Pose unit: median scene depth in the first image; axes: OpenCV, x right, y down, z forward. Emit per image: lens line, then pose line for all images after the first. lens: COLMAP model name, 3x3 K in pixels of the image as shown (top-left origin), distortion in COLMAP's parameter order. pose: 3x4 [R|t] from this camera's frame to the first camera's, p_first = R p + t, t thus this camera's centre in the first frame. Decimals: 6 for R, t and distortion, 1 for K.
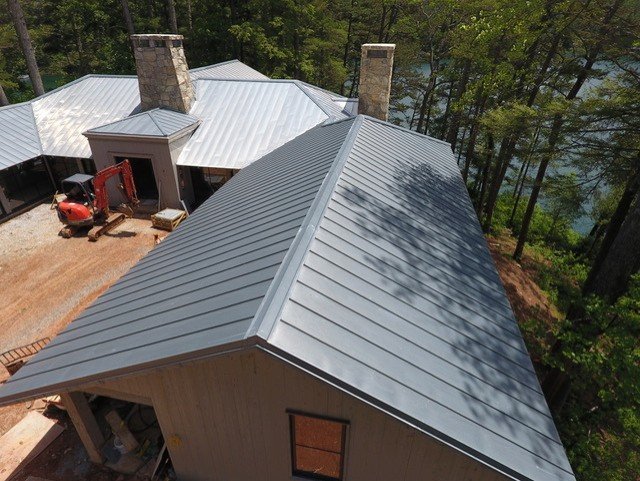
lens RADIAL K [[374.7, 0, 317.2], [0, 374.7, 237.3], [0, 0, 1]] dist [-0.008517, 0.000358]
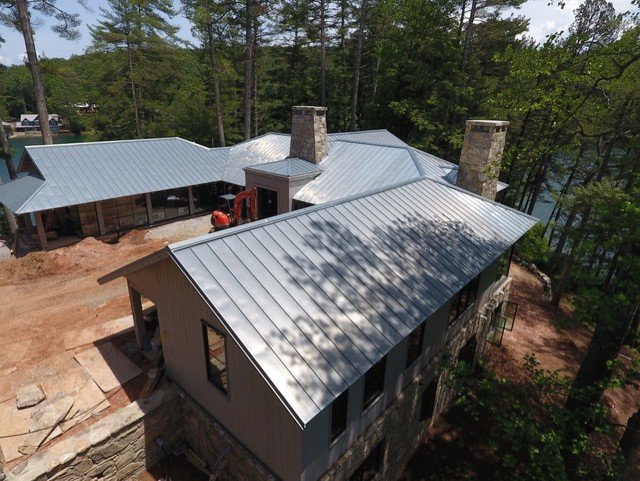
lens RADIAL K [[374.7, 0, 313.5], [0, 374.7, 236.0], [0, 0, 1]] dist [-0.008517, 0.000358]
pose [[0.863914, 0.187075, -0.467606, 0.301835], [-0.264872, 0.958450, -0.105910, 0.046965], [0.428364, 0.215353, 0.877569, -0.084186]]
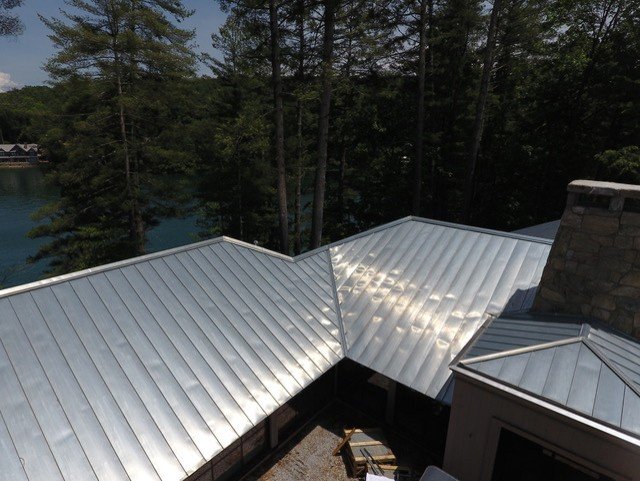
lens RADIAL K [[374.7, 0, 315.4], [0, 374.7, 235.9], [0, 0, 1]] dist [-0.008517, 0.000358]
pose [[0.883596, 0.144206, -0.445491, -0.545607], [-0.245403, 0.952886, -0.178285, -0.286108], [0.398792, 0.266857, 0.877355, 0.415310]]
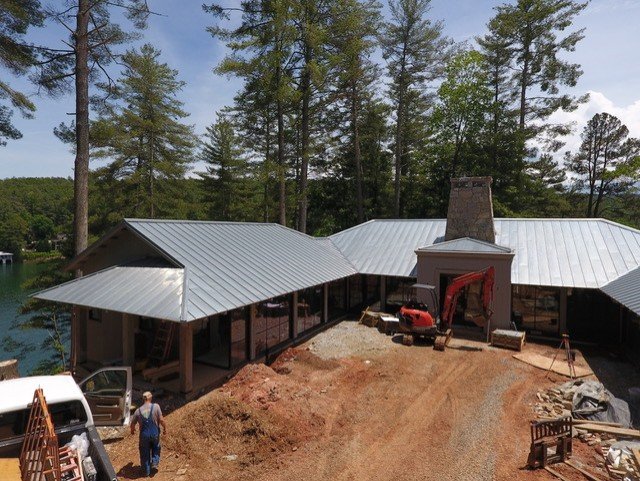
lens RADIAL K [[374.7, 0, 312.3], [0, 374.7, 239.6], [0, 0, 1]] dist [-0.008517, 0.000358]
pose [[0.961713, 0.009960, -0.273876, -0.568401], [-0.137936, 0.881127, -0.452316, 0.202684], [0.236815, 0.472775, 0.848765, -0.000107]]
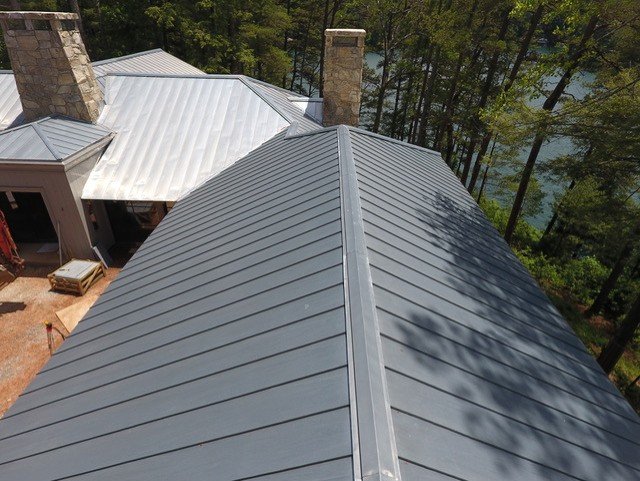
lens RADIAL K [[374.7, 0, 317.0], [0, 374.7, 237.3], [0, 0, 1]] dist [-0.008517, 0.000358]
pose [[0.986070, -0.071237, 0.150305, -0.045793], [0.067924, 0.997323, 0.027067, -0.103395], [-0.151831, -0.016481, 0.988269, 0.220820]]
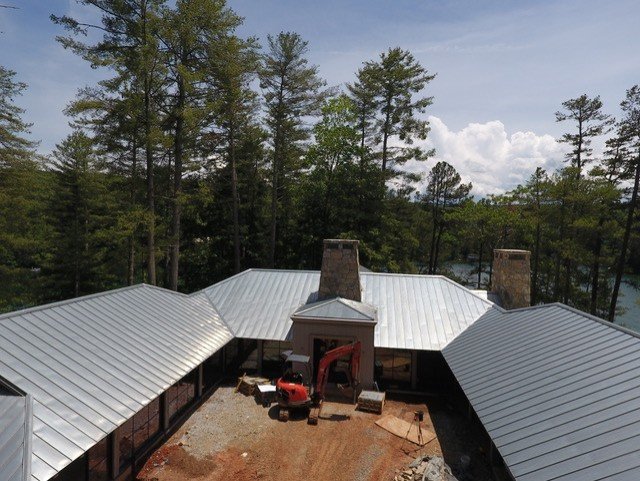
lens RADIAL K [[374.7, 0, 312.1], [0, 374.7, 244.4], [0, 0, 1]] dist [-0.008517, 0.000358]
pose [[0.998583, 0.017694, 0.050196, -0.575058], [0.007593, 0.886116, -0.463401, 0.041163], [-0.052679, 0.463126, 0.884726, -0.079892]]
